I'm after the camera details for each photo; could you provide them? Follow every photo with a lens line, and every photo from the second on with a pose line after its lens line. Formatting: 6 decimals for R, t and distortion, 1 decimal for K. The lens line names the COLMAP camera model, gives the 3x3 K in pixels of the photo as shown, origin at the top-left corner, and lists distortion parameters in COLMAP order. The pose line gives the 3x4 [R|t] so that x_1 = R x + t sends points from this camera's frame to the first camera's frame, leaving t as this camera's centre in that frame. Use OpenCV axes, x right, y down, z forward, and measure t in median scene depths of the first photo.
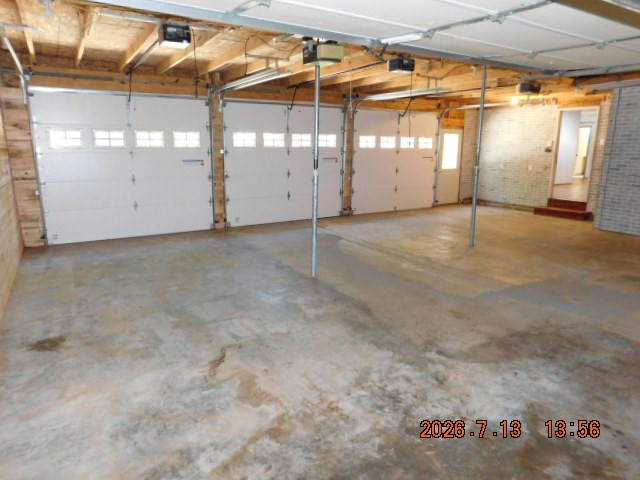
lens RADIAL K [[420.5, 0, 320.0], [0, 420.5, 240.0], [0, 0, 1]] dist [-0.068843, 0.043520]
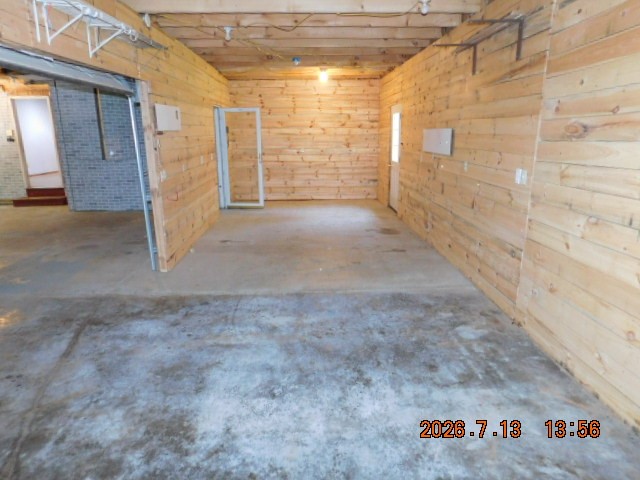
lens RADIAL K [[420.5, 0, 320.0], [0, 420.5, 240.0], [0, 0, 1]] dist [-0.068843, 0.043520]
pose [[0.507854, -0.220707, 0.832690, 0.072243], [0.199165, 0.970516, 0.135768, 0.026135], [-0.838104, 0.096892, 0.536837, -0.105881]]
